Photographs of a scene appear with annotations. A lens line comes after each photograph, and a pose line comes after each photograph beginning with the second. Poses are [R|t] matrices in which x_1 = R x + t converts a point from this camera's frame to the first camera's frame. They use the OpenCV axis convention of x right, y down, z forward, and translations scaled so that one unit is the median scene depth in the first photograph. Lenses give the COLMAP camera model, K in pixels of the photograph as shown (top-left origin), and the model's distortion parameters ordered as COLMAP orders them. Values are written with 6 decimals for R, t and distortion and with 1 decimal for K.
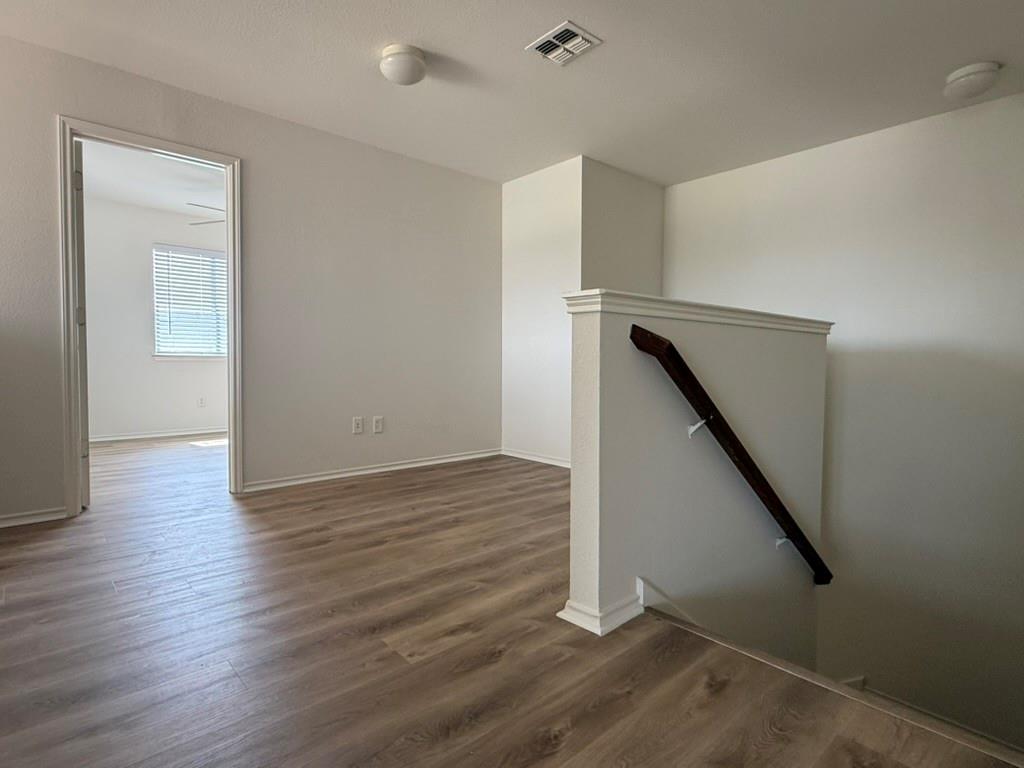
lens RADIAL K [[539.9, 0, 506.1], [0, 539.9, 383.0], [0, 0, 1]] dist [0.004572, -0.002192]
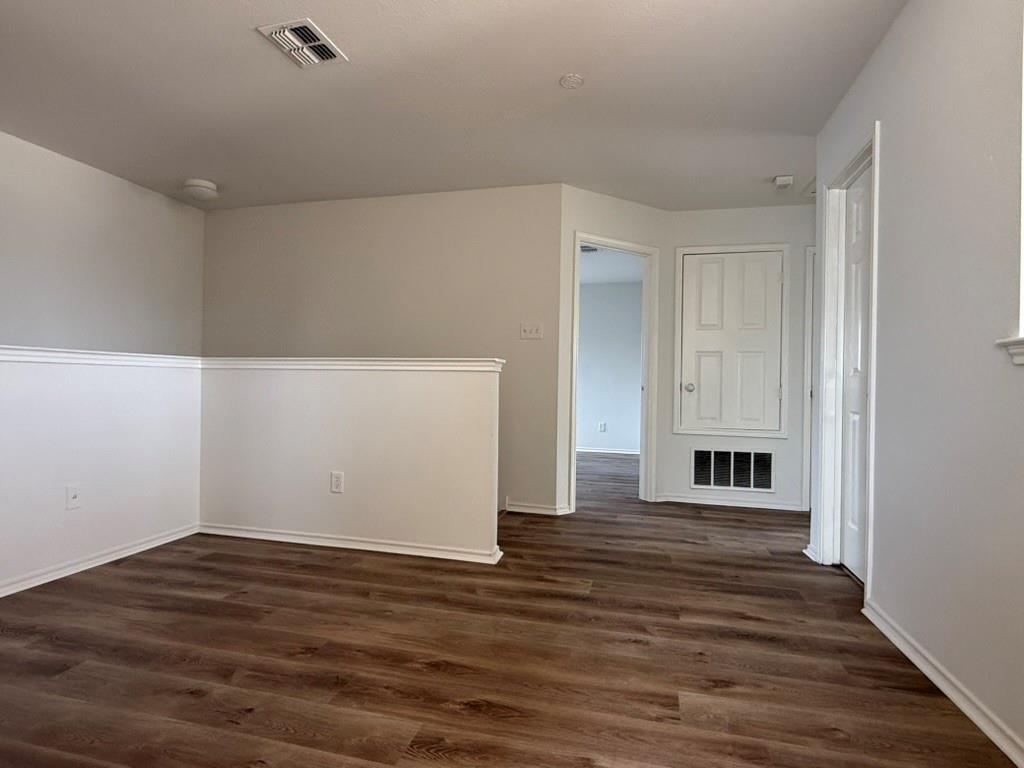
lens RADIAL K [[539.9, 0, 514.0], [0, 539.9, 384.9], [0, 0, 1]] dist [0.004572, -0.002192]
pose [[-0.565171, -0.013375, 0.824866, -1.028535], [0.016332, 0.999491, 0.027396, -0.109174], [-0.824812, 0.028956, -0.564665, 1.540340]]
